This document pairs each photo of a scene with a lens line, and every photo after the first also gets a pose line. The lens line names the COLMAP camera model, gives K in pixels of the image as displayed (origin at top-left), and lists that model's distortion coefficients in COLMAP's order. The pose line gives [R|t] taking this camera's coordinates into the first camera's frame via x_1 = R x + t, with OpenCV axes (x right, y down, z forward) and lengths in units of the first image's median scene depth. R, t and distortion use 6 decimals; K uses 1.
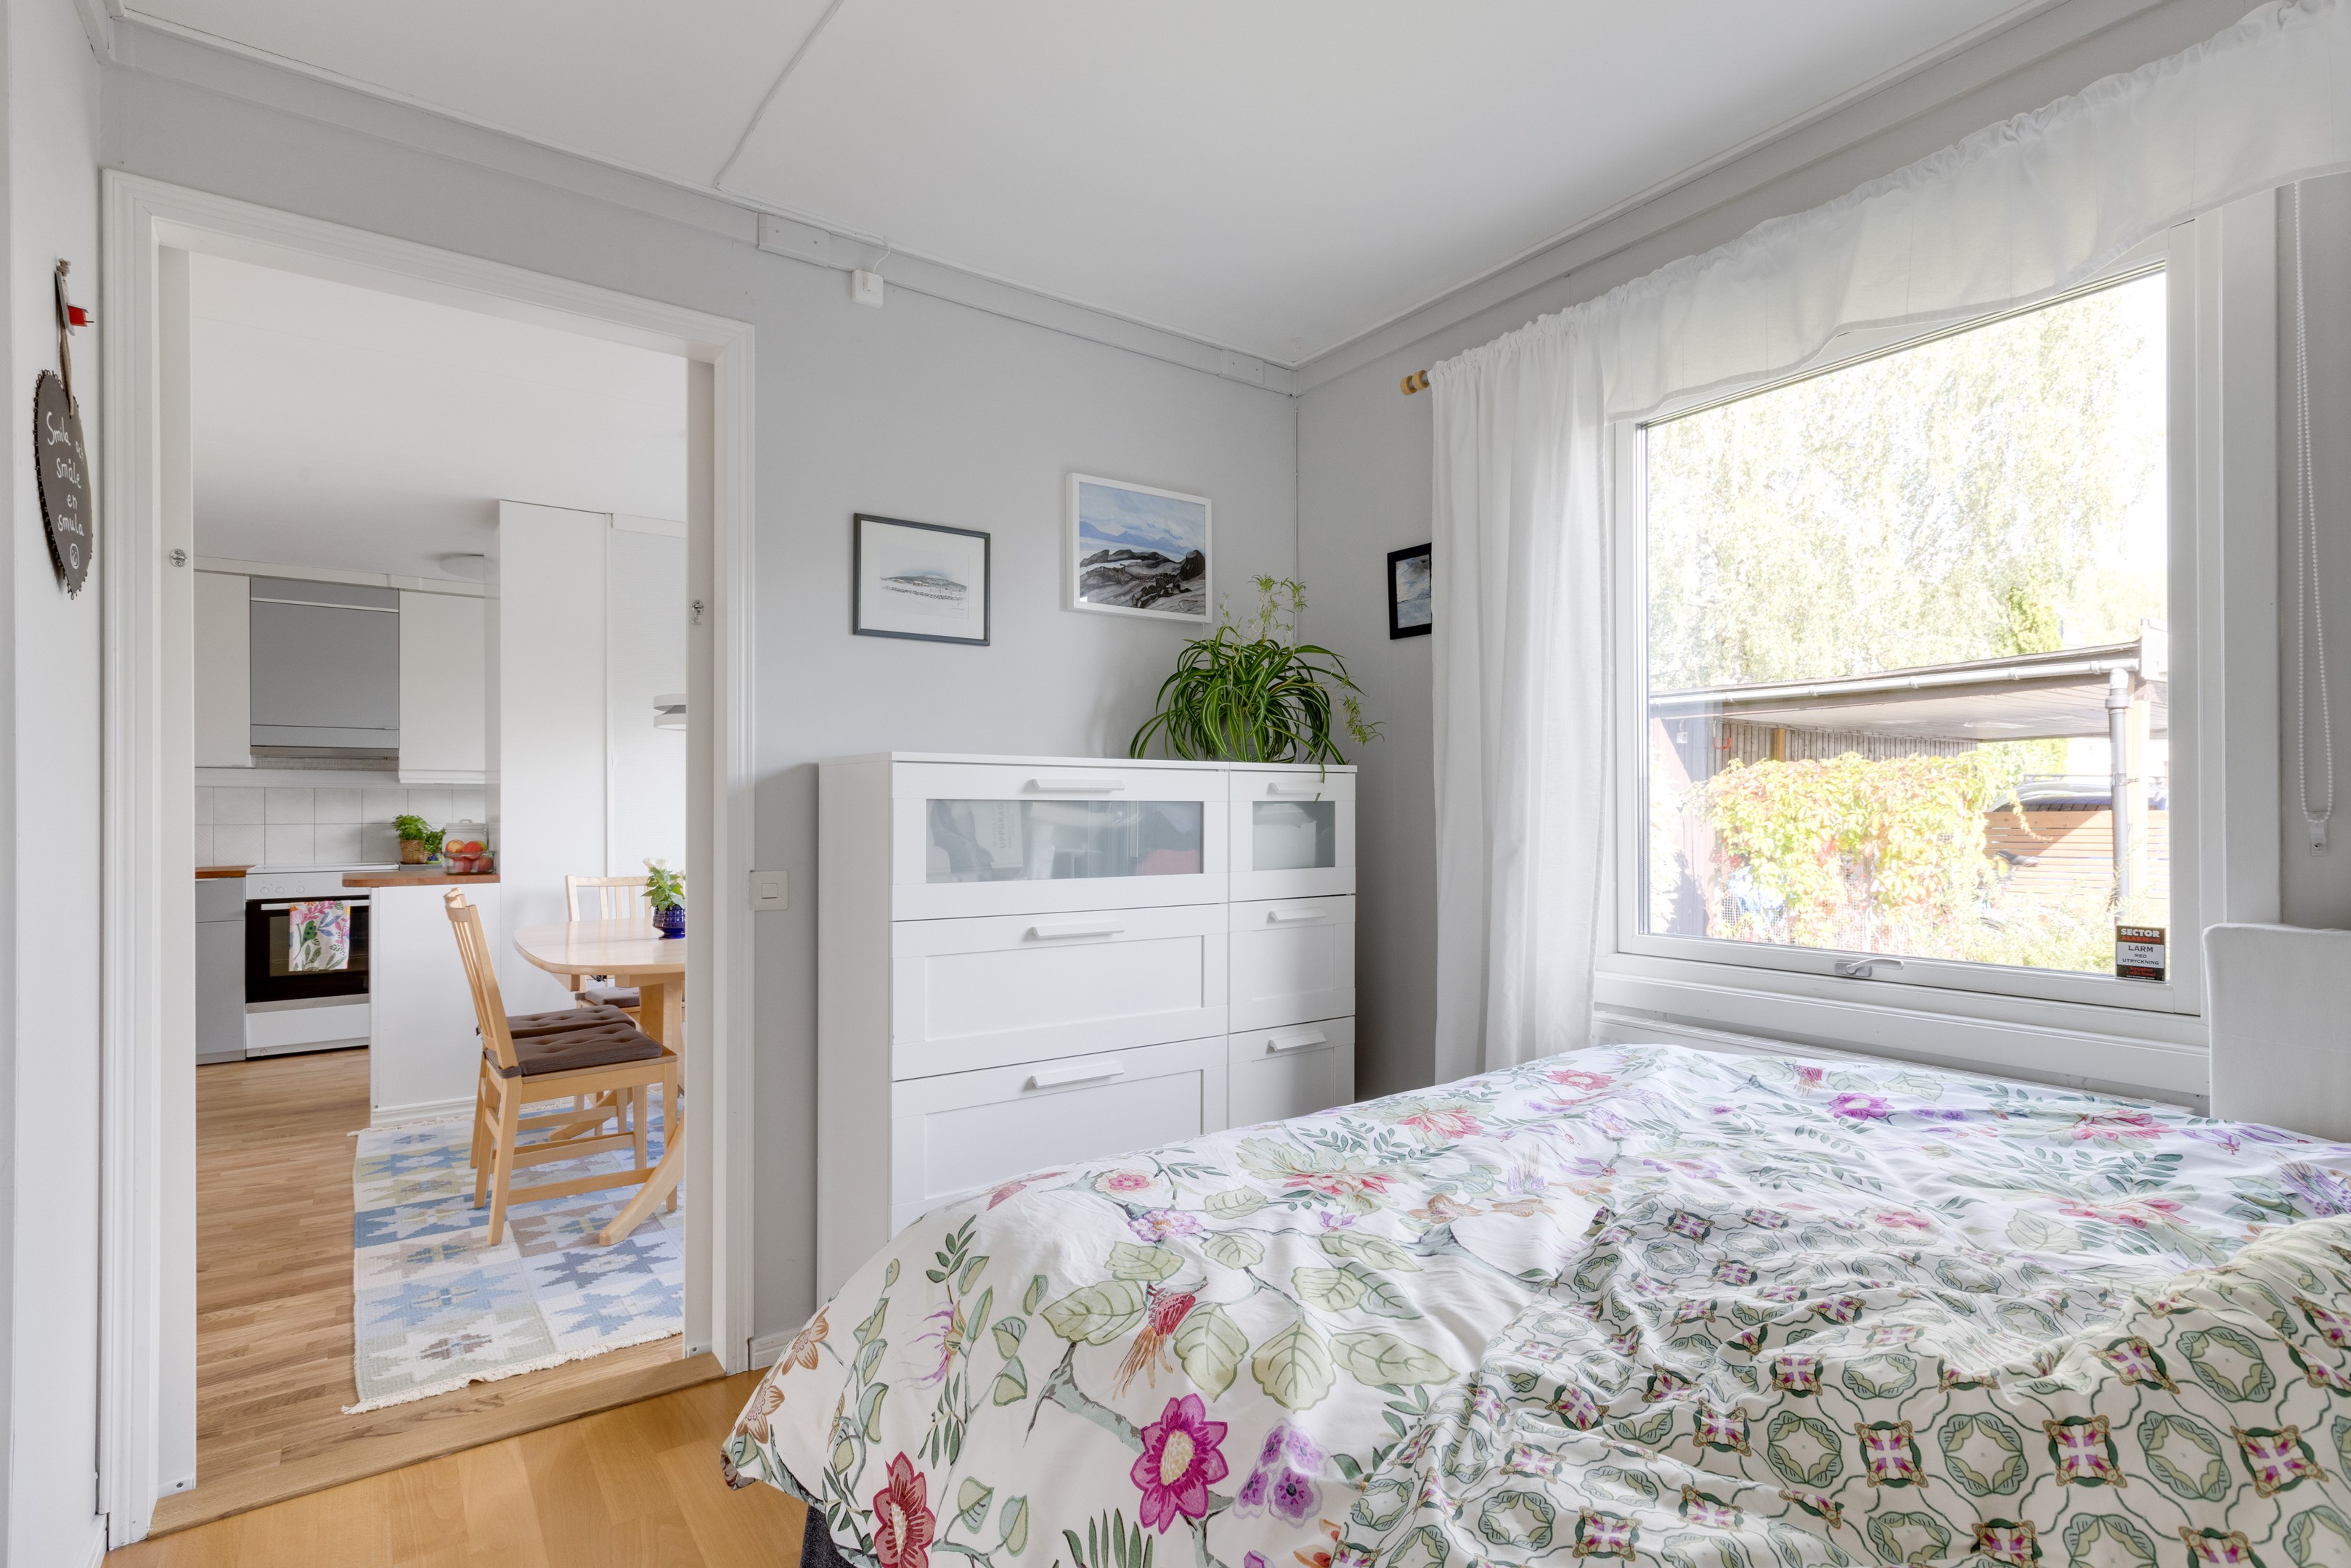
lens RADIAL K [[1162.7, 0, 1139.5], [0, 1162.7, 801.3], [0, 0, 1]] dist [0.011322, 0.000108]
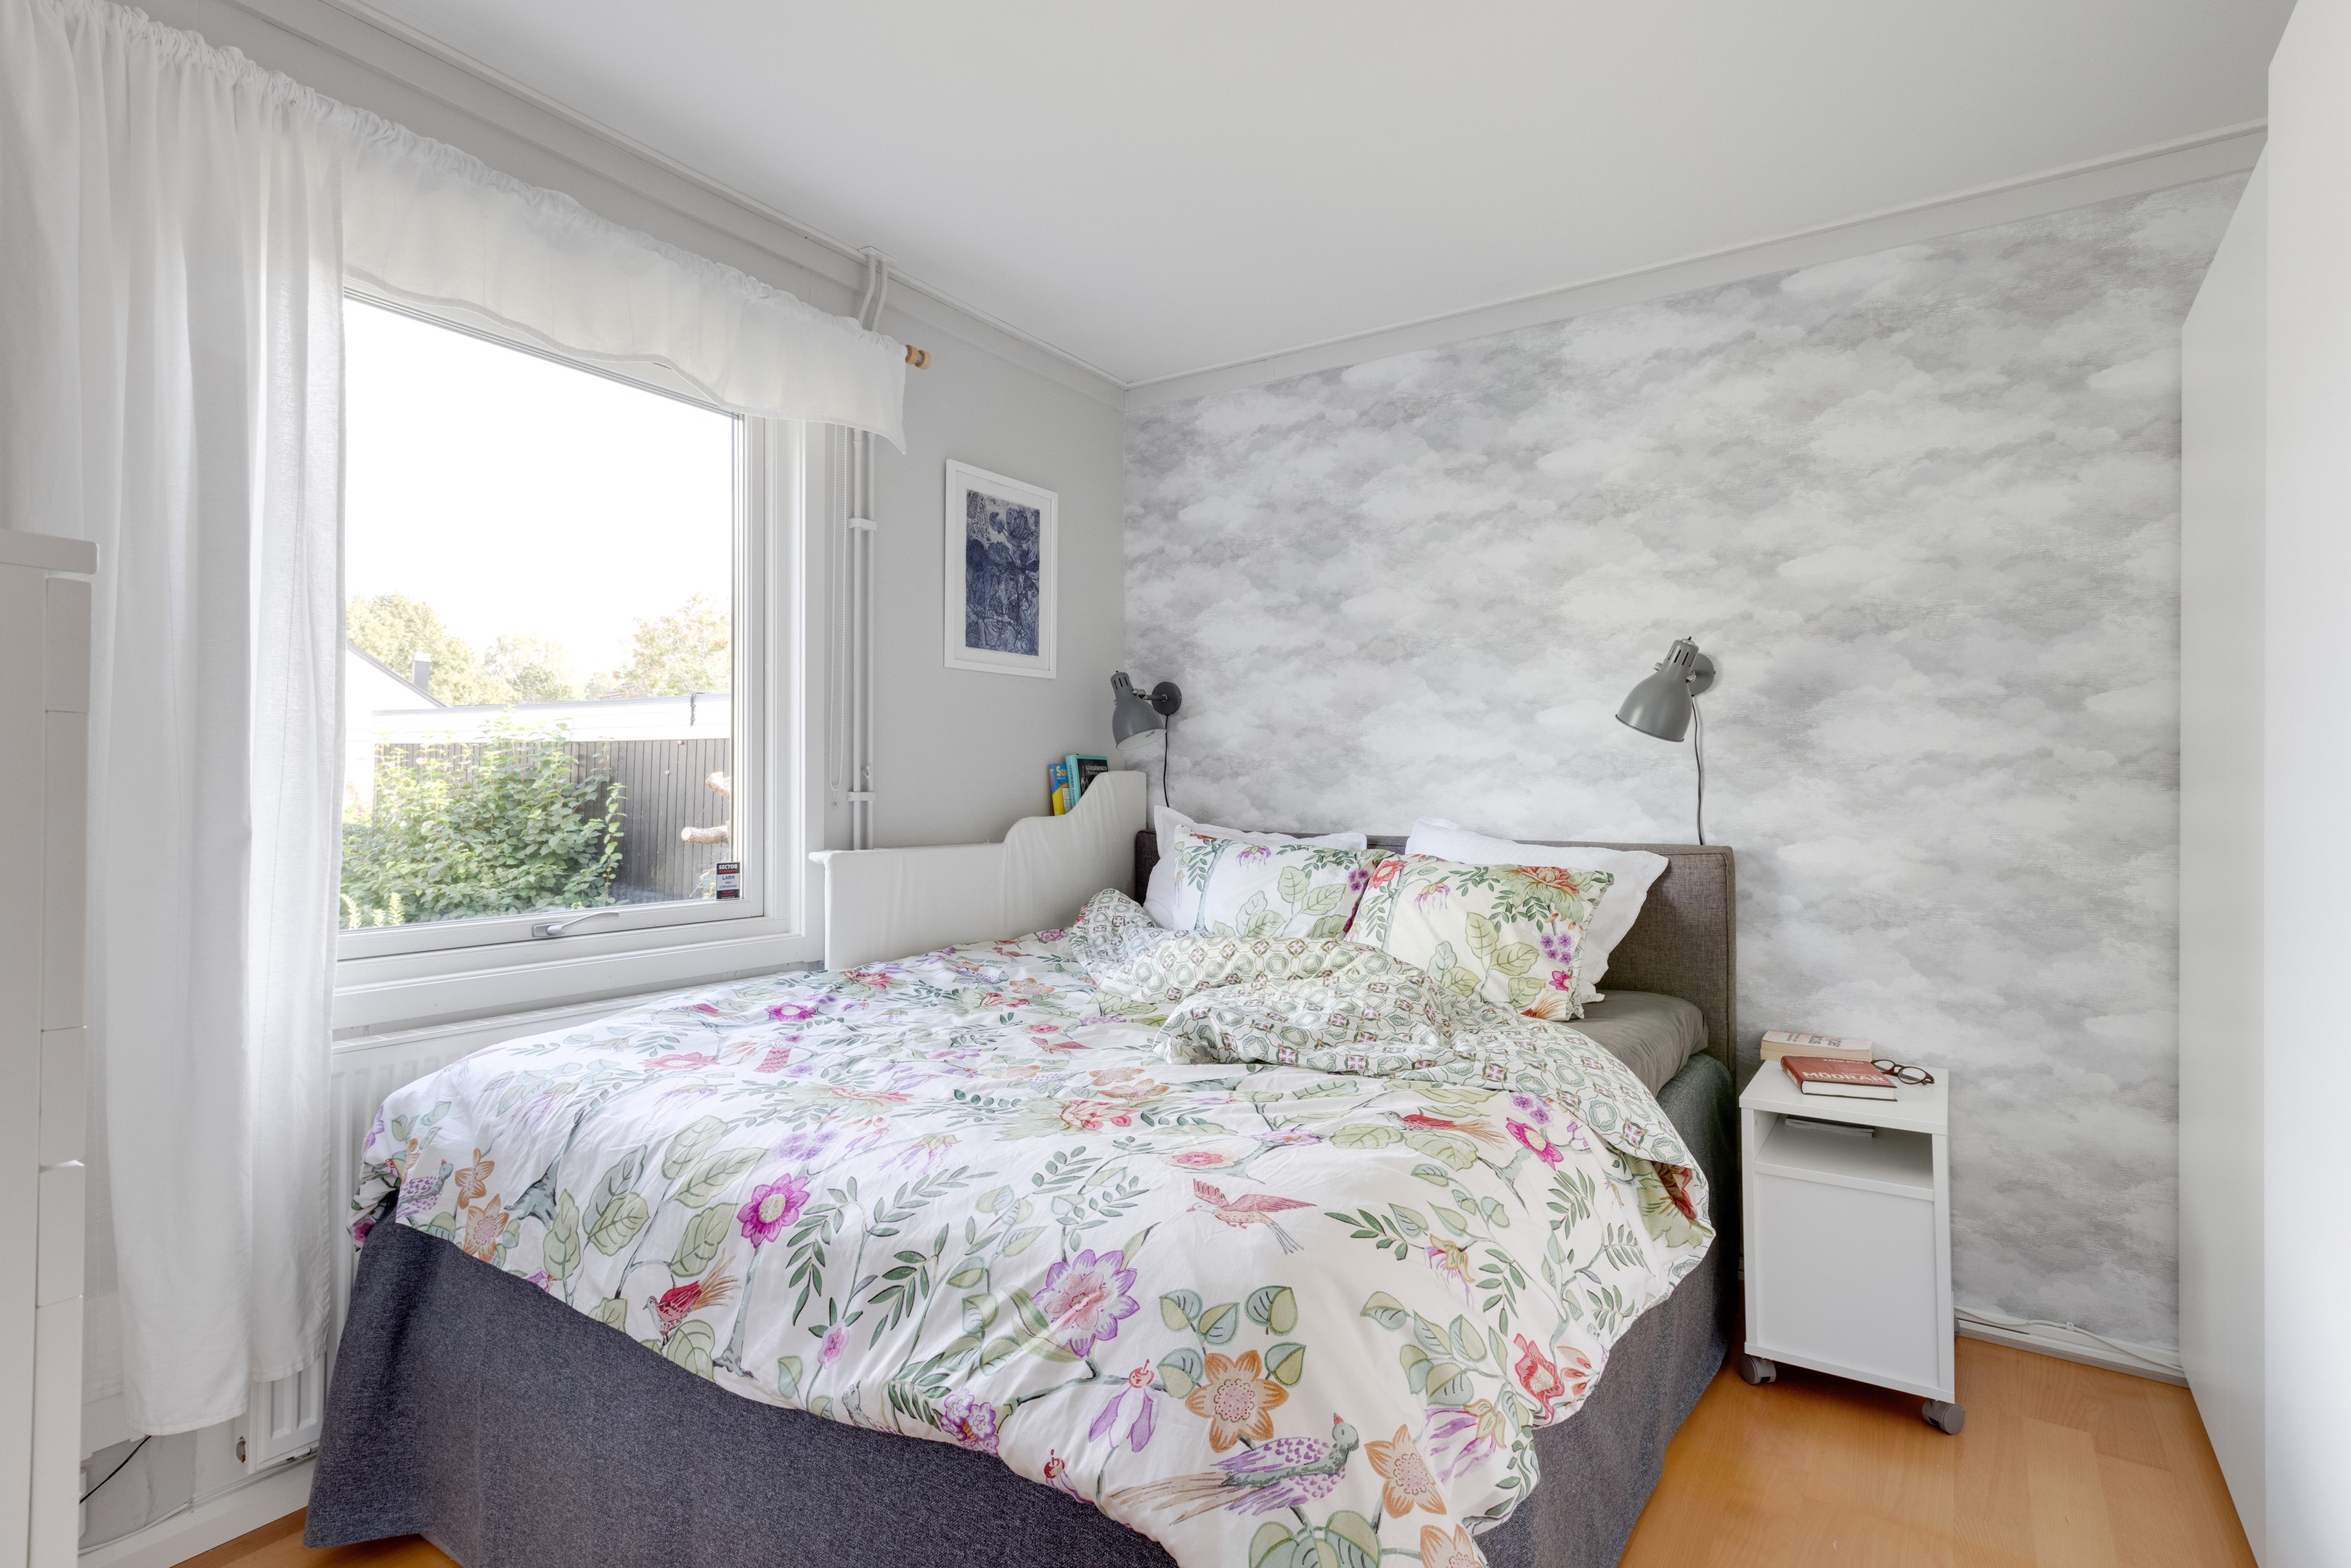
lens RADIAL K [[1112.6, 0, 1159.5], [0, 1112.6, 785.3], [0, 0, 1]] dist [0.013717, 0.000305]
pose [[-0.357377, 0.004561, 0.933949, -0.213727], [-0.014741, 0.999836, -0.010523, 0.005836], [-0.933844, -0.017528, -0.357251, 0.334749]]
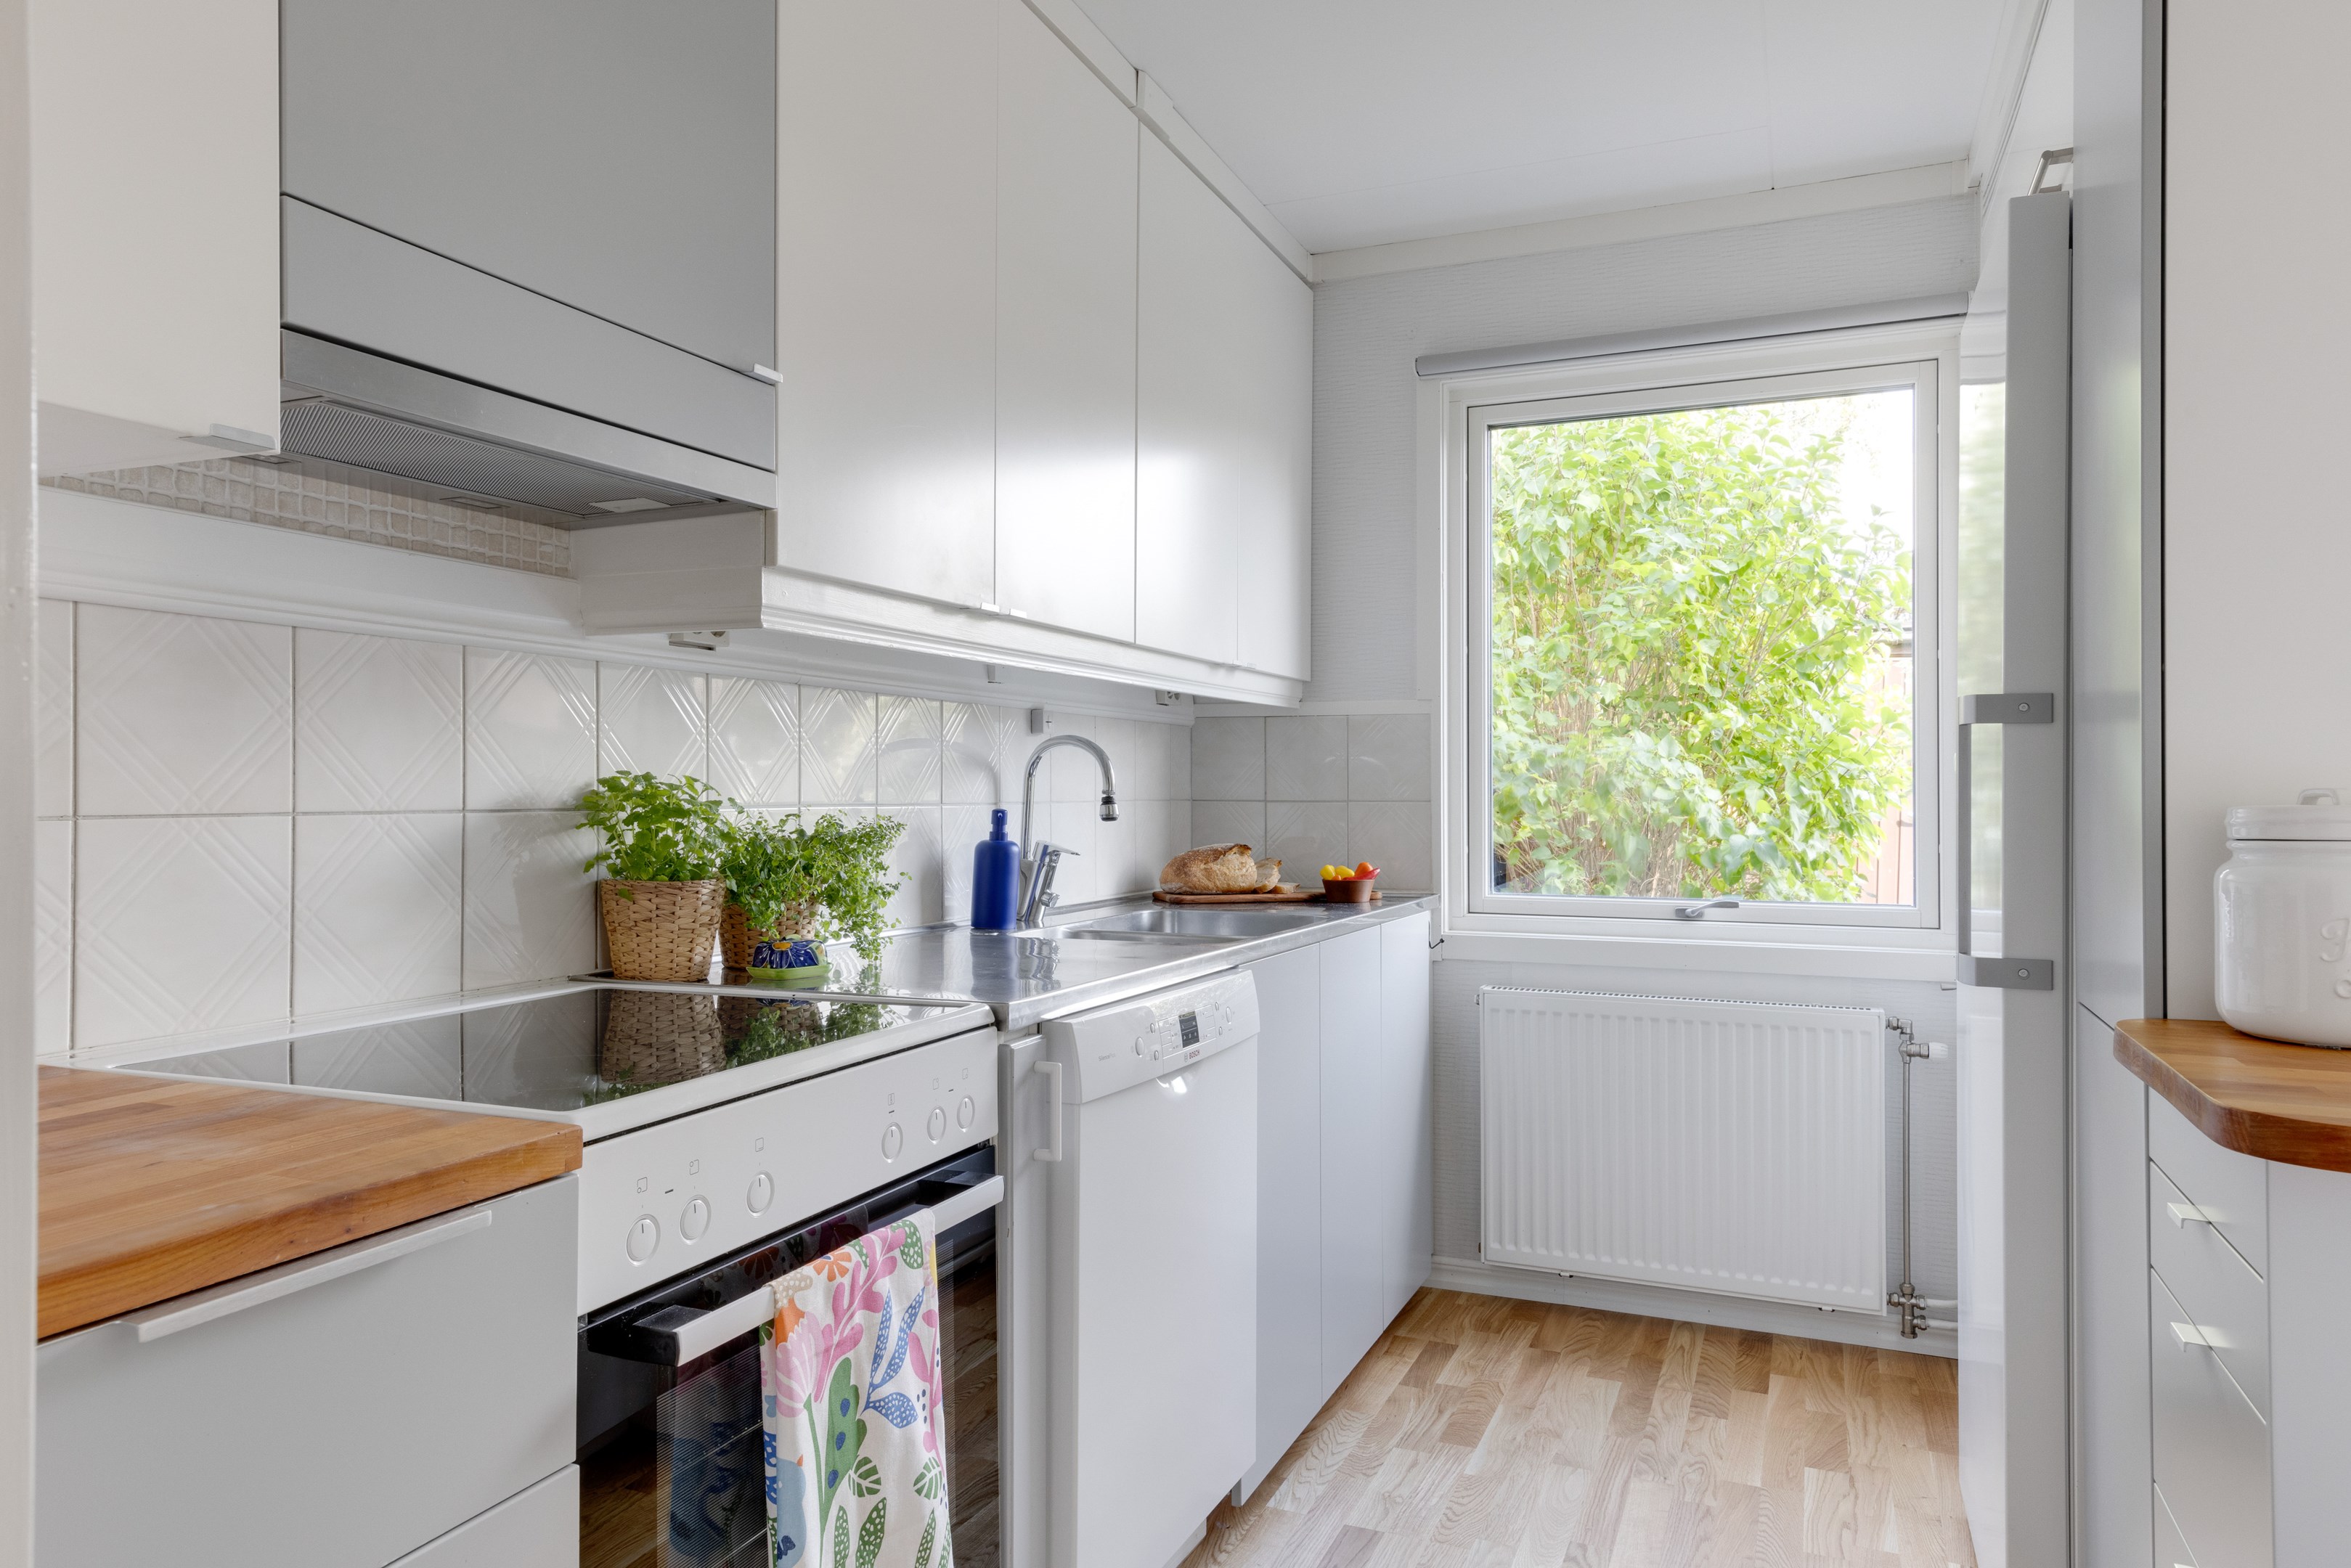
lens RADIAL K [[1527.2, 0, 1185.3], [0, 1527.2, 764.7], [0, 0, 1]] dist [0.017425, -0.001637]
pose [[0.837185, 0.012518, 0.546776, -0.812950], [-0.007489, 0.999907, -0.011426, 0.014745], [-0.546868, 0.005471, 0.837201, 0.798304]]
